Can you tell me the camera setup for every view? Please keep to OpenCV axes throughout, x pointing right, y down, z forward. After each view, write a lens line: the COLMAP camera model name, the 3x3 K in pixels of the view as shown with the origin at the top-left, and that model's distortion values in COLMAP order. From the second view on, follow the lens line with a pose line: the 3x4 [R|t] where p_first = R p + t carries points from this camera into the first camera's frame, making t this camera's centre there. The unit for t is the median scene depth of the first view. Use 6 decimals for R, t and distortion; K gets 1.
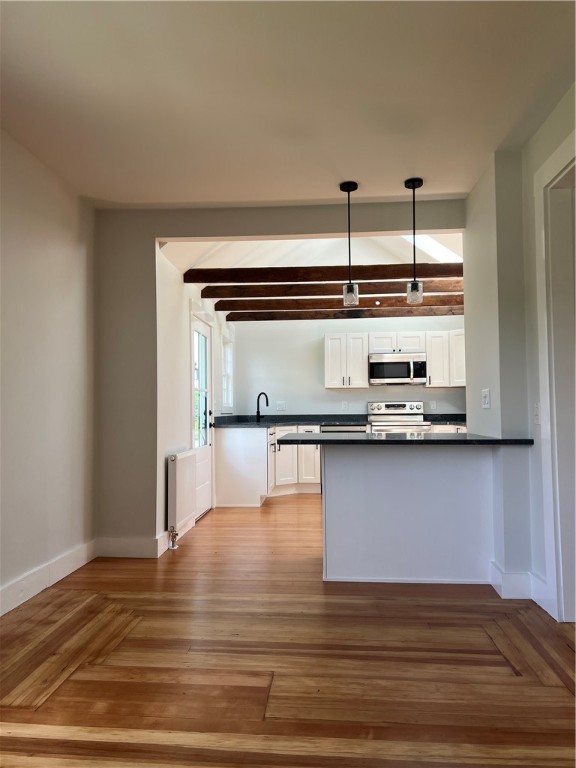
lens RADIAL K [[576.6, 0, 293.6], [0, 576.6, 388.4], [0, 0, 1]] dist [0.038999, -0.014647]
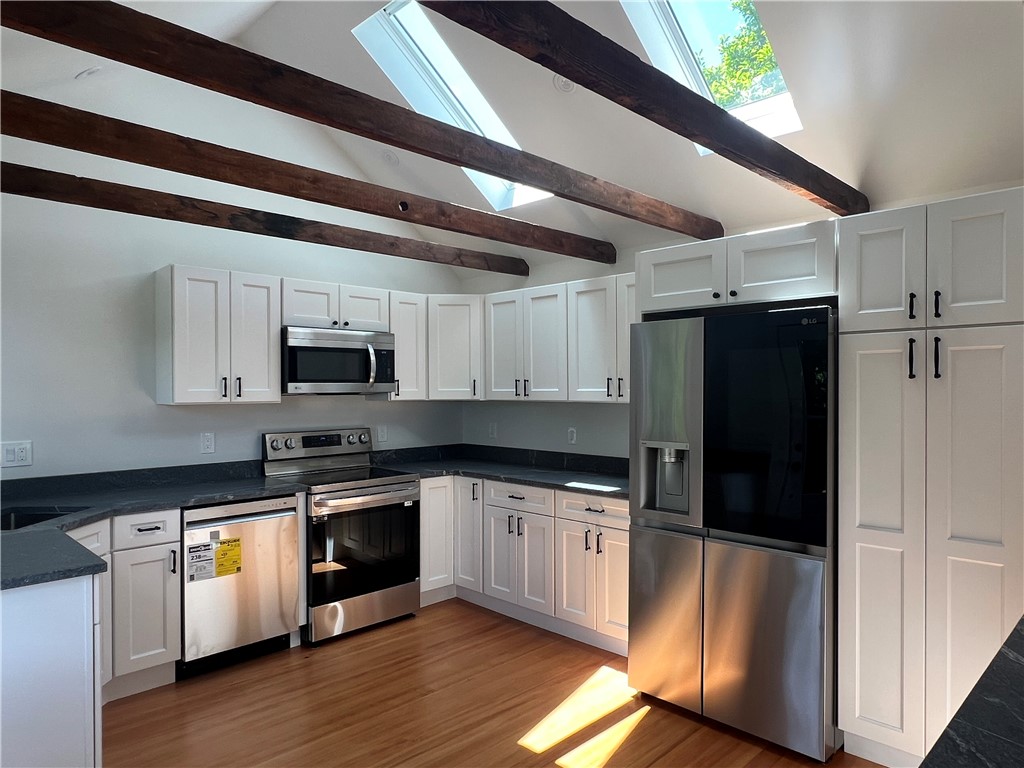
lens RADIAL K [[651.7, 0, 515.5], [0, 651.7, 393.1], [0, 0, 1]] dist [0.003795, -0.002770]
pose [[0.661443, 0.006194, 0.749970, -0.122206], [-0.038530, 0.998926, 0.025731, -0.027843], [-0.749005, -0.045916, 0.660972, 0.538982]]
